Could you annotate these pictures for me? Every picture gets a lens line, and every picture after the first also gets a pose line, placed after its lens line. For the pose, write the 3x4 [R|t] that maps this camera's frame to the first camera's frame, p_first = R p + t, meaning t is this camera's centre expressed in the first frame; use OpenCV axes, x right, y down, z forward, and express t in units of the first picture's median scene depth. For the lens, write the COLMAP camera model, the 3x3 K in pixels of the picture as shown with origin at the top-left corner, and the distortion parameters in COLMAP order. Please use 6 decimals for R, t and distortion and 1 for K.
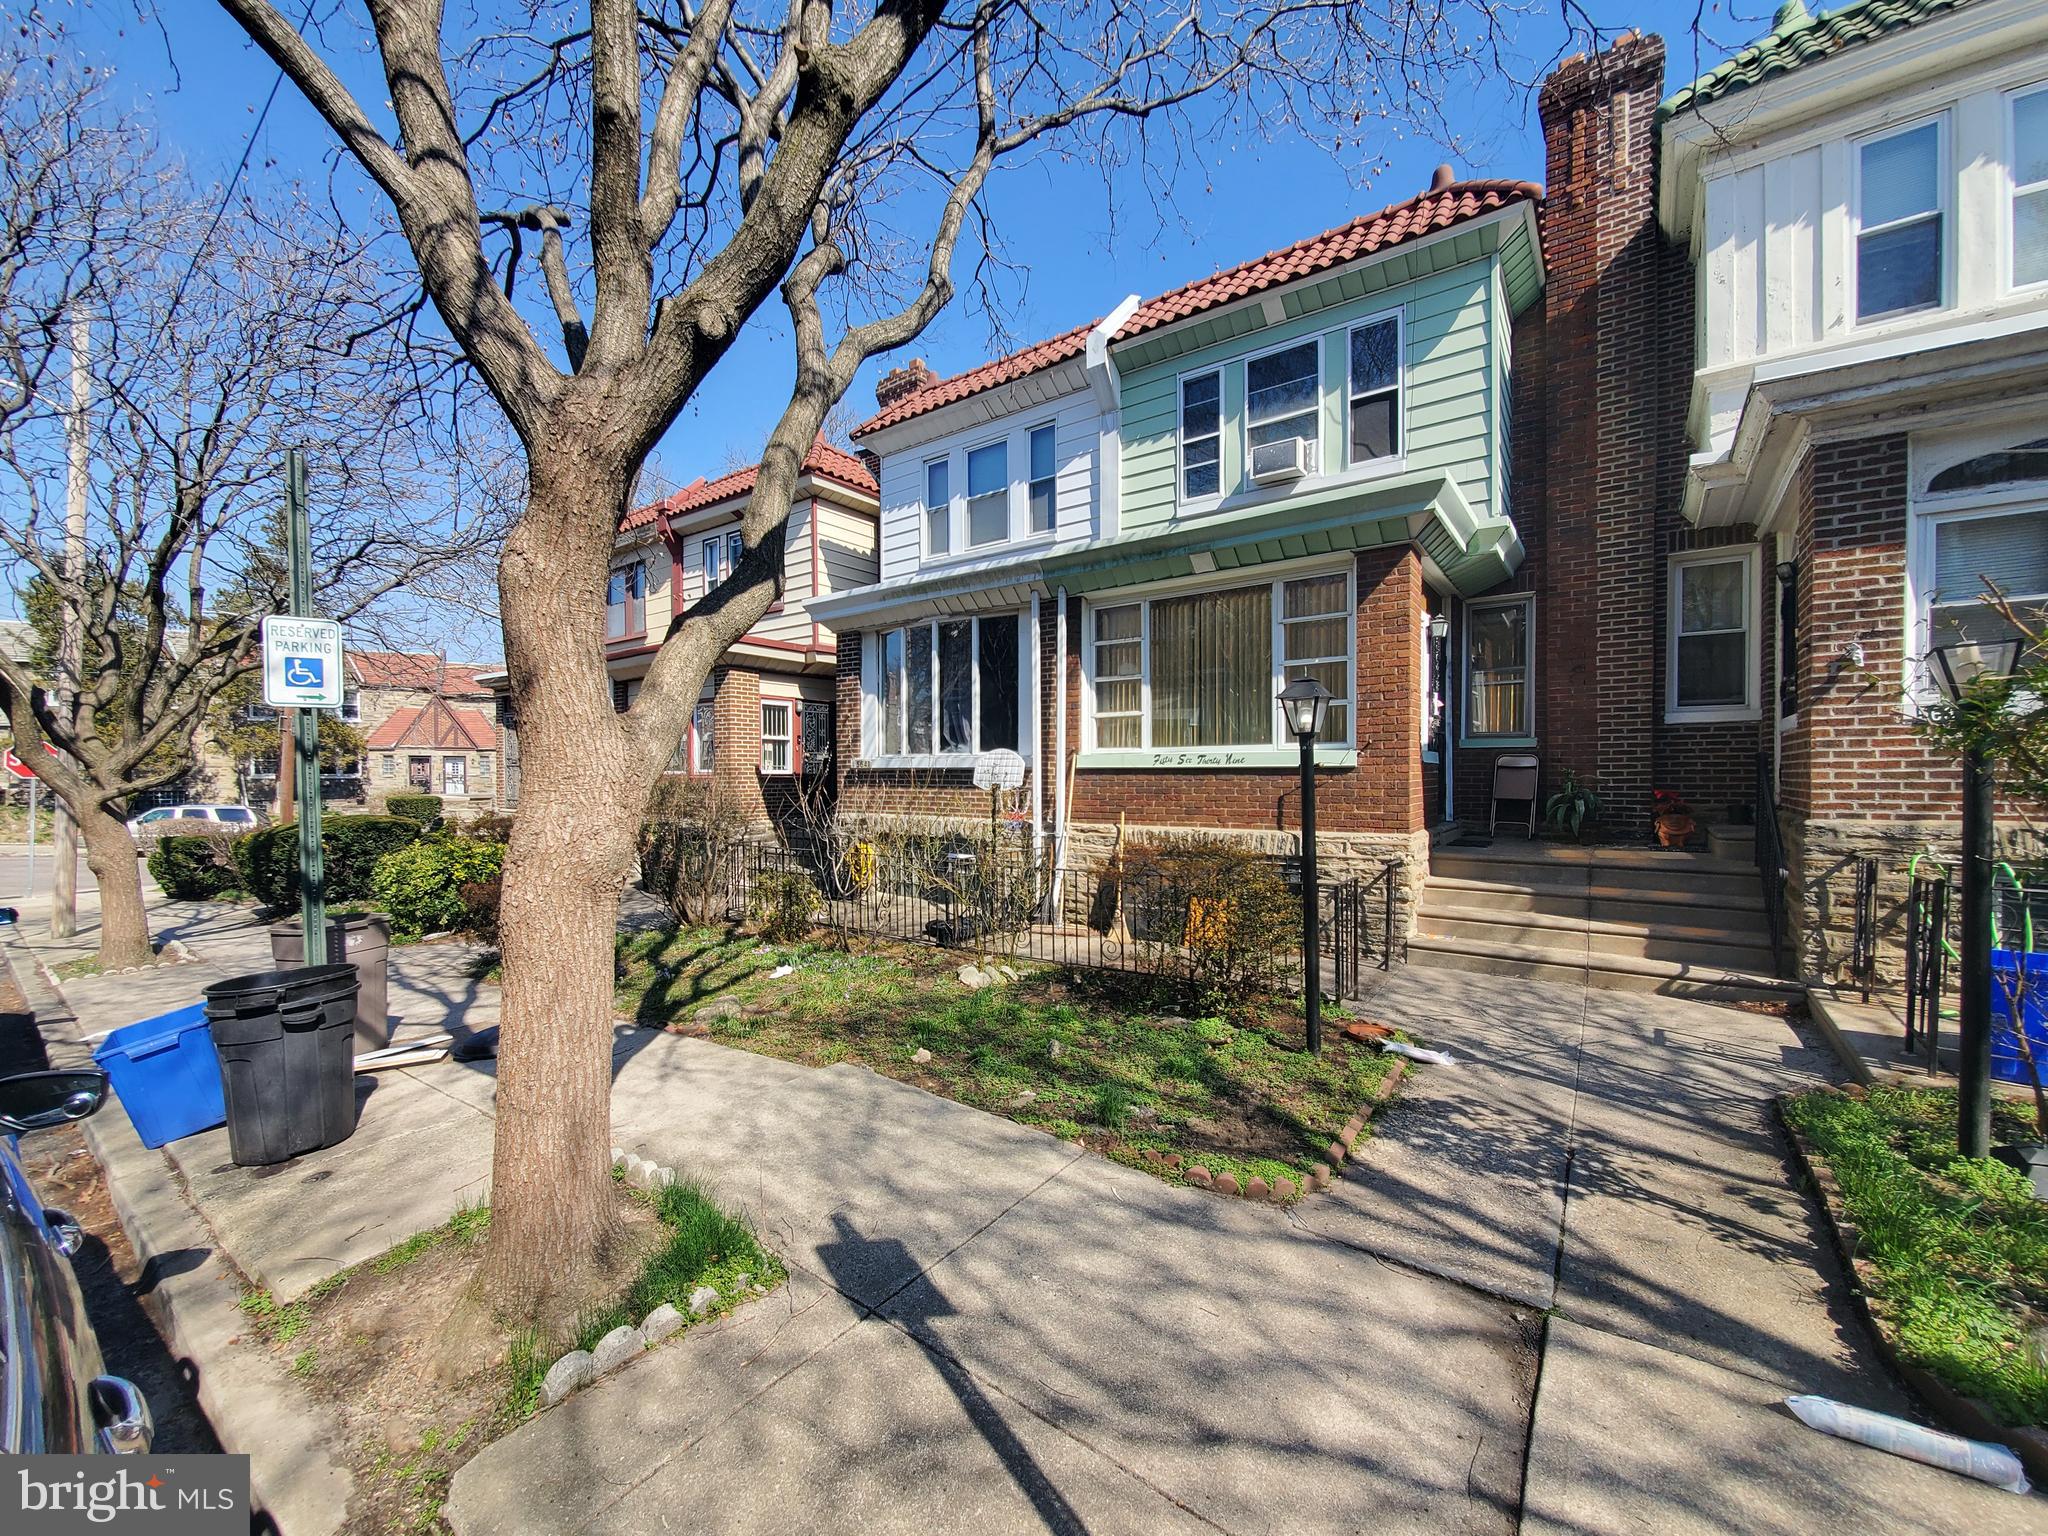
lens RADIAL K [[810.5, 0, 1021.5], [0, 810.5, 784.7], [0, 0, 1]] dist [0.001058, -0.001883]
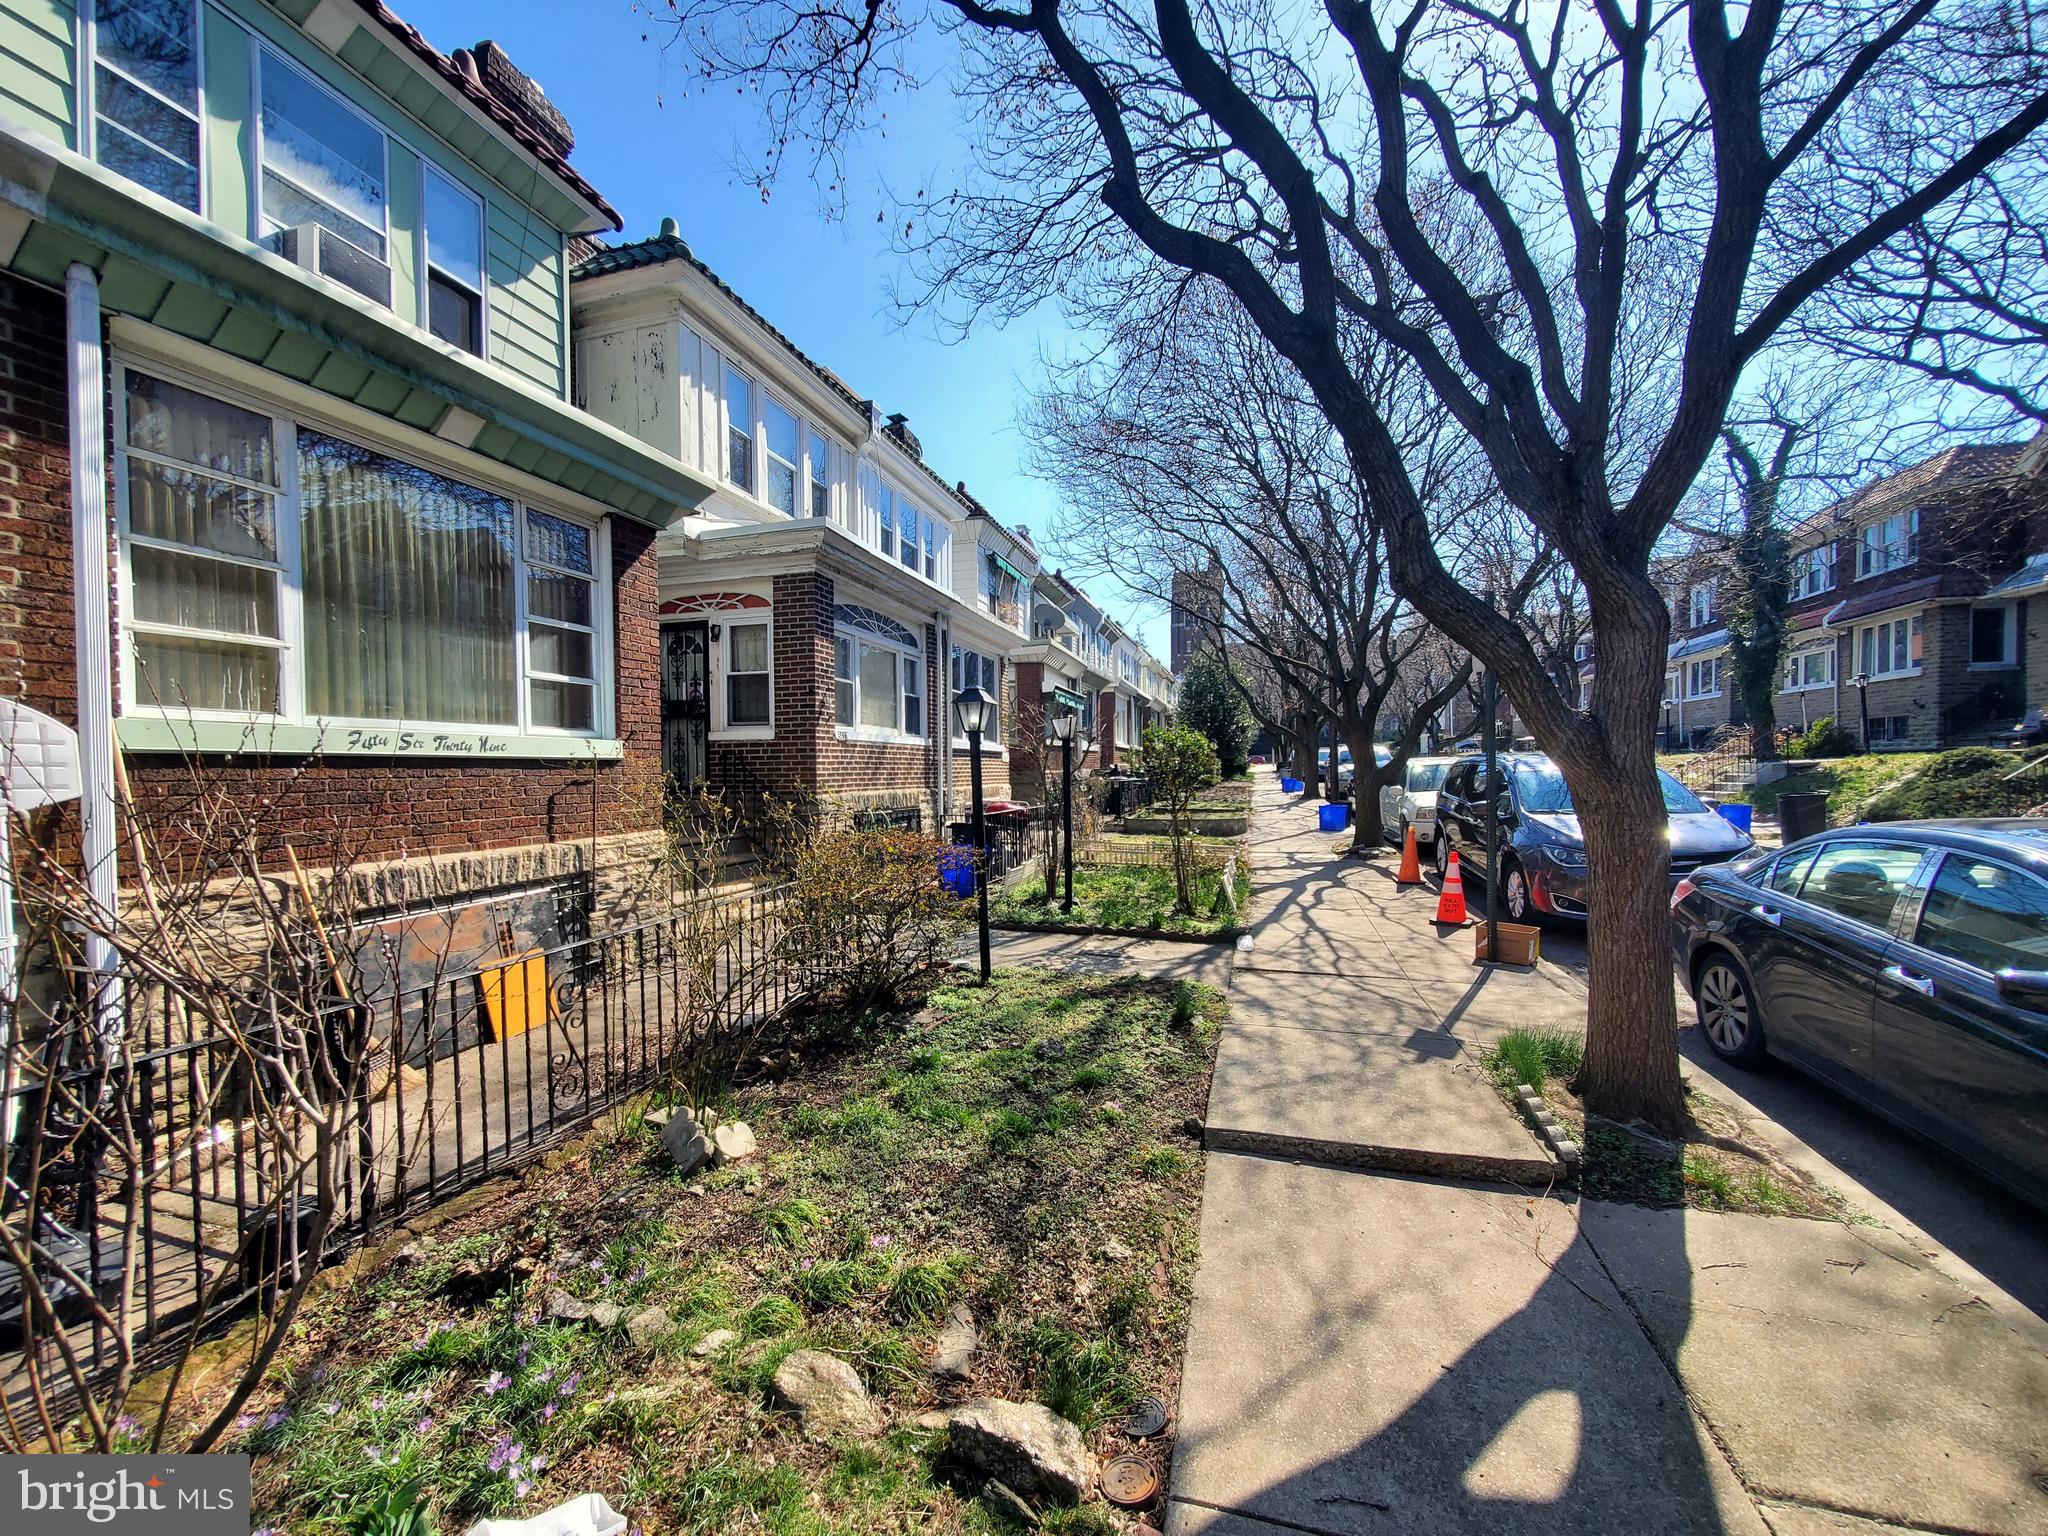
lens RADIAL K [[810.5, 0, 1016.6], [0, 810.5, 784.8], [0, 0, 1]] dist [0.001058, -0.001883]
pose [[-0.336572, -0.011205, 0.941591, -0.567699], [0.023966, 0.999503, 0.020461, -0.002369], [-0.941353, 0.029453, -0.336136, 0.908689]]
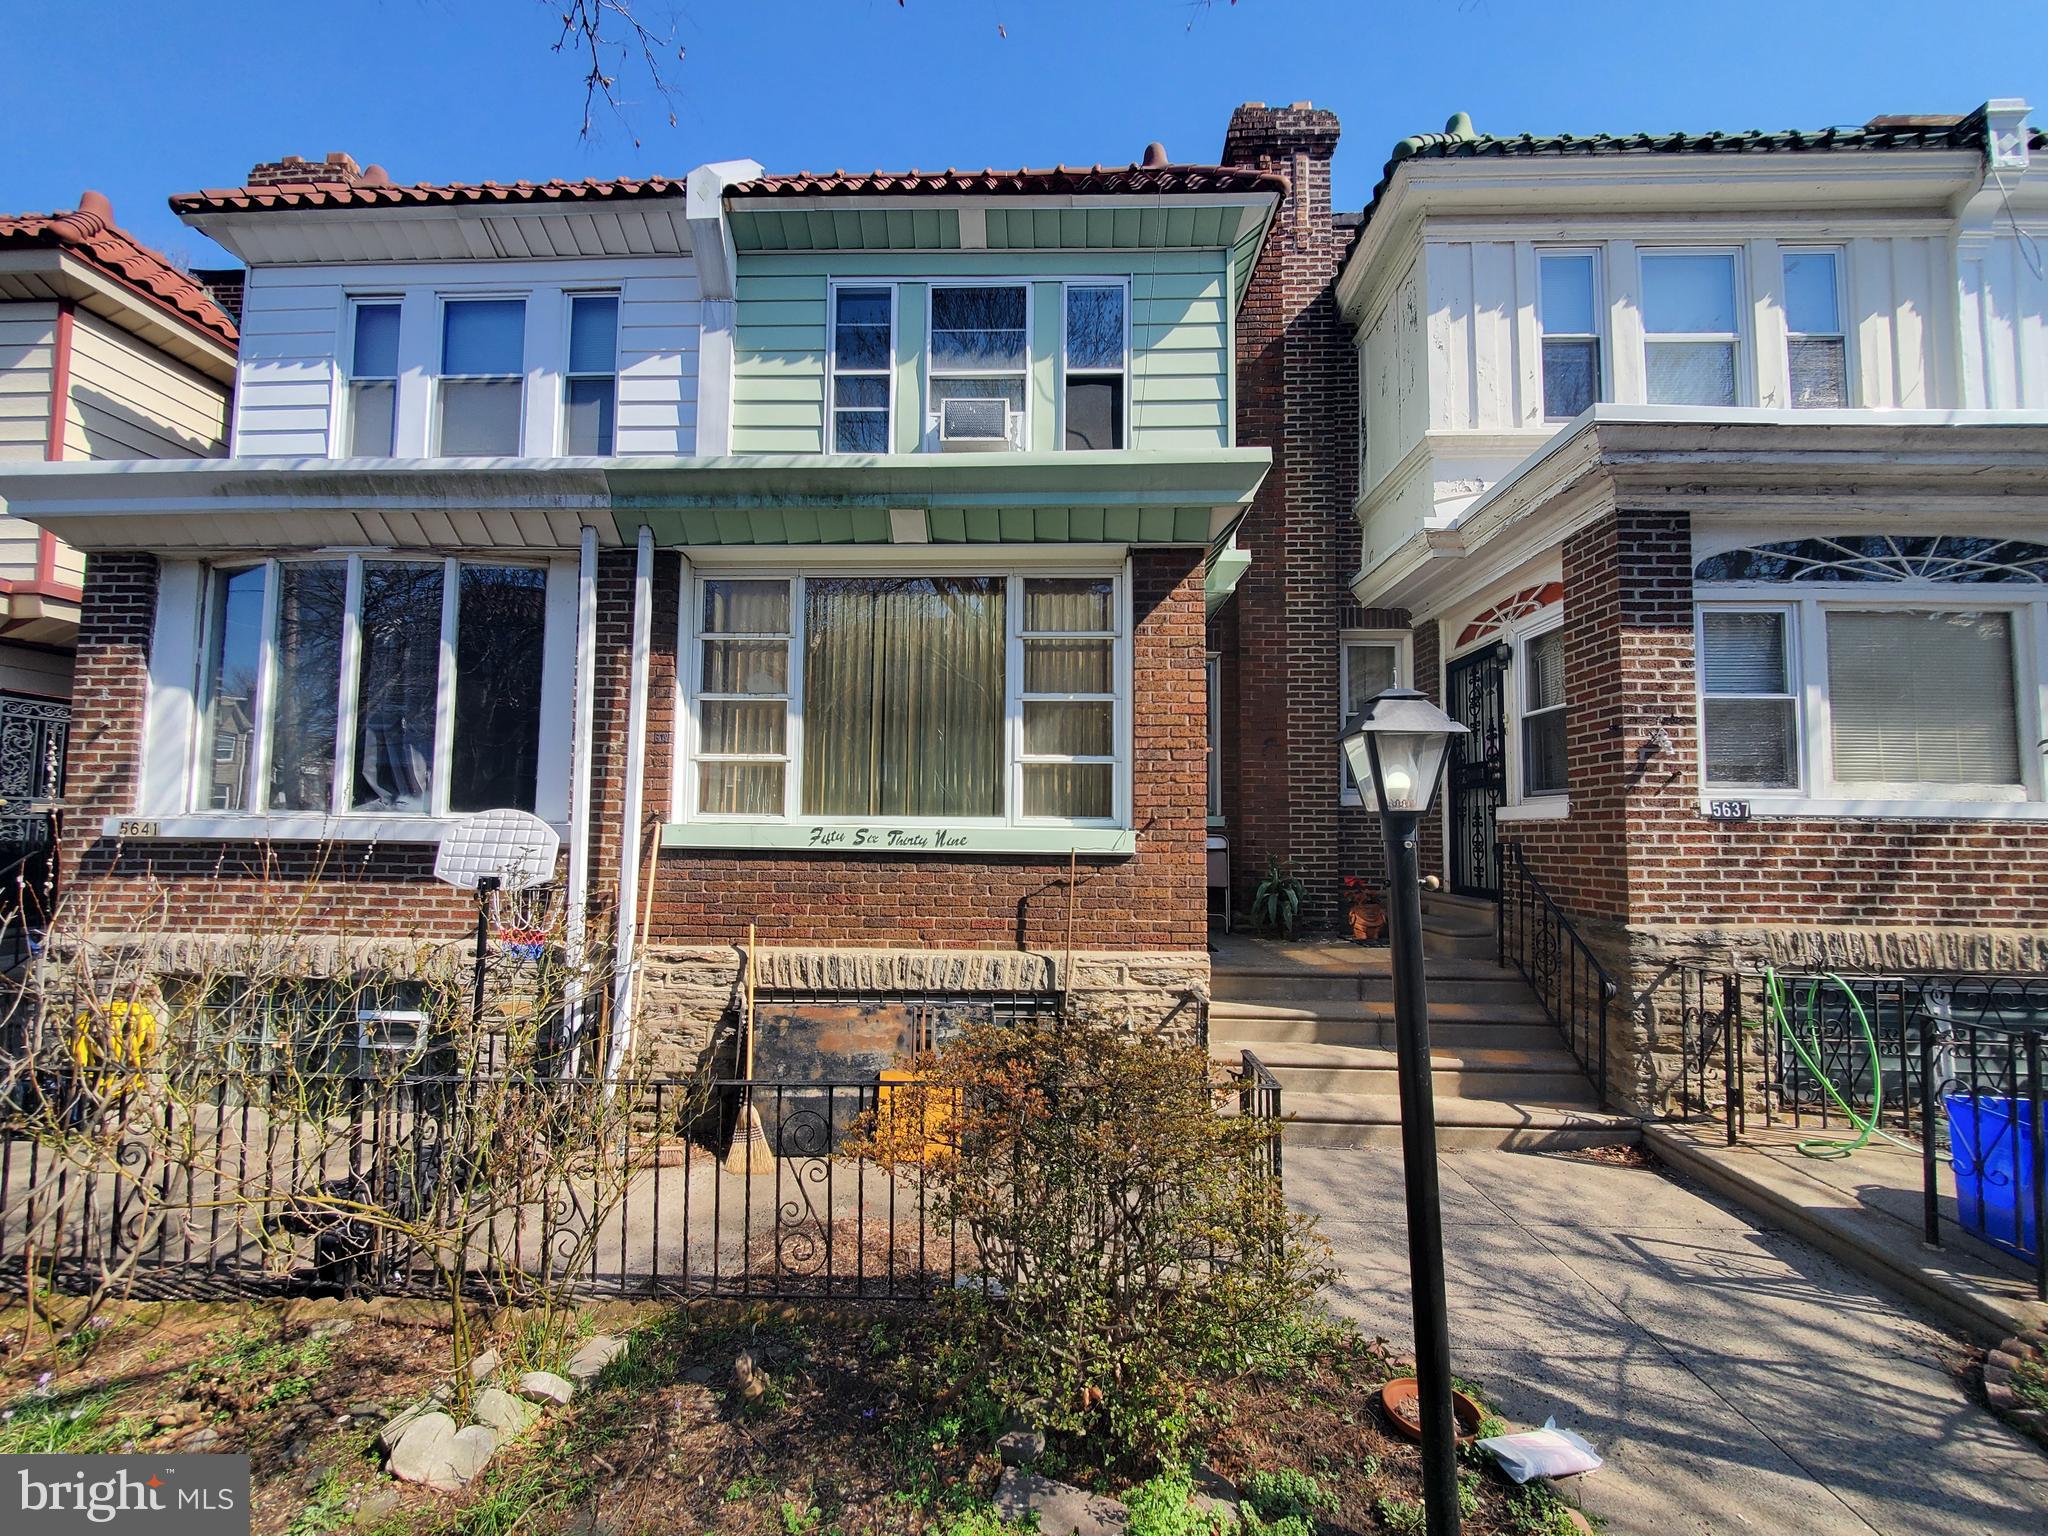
lens RADIAL K [[810.5, 0, 1020.2], [0, 810.5, 790.2], [0, 0, 1]] dist [0.001058, -0.001883]
pose [[0.827925, 0.044694, 0.559055, -0.053739], [-0.006214, 0.997489, -0.070542, -0.027862], [-0.560804, 0.054930, 0.826124, 0.491012]]
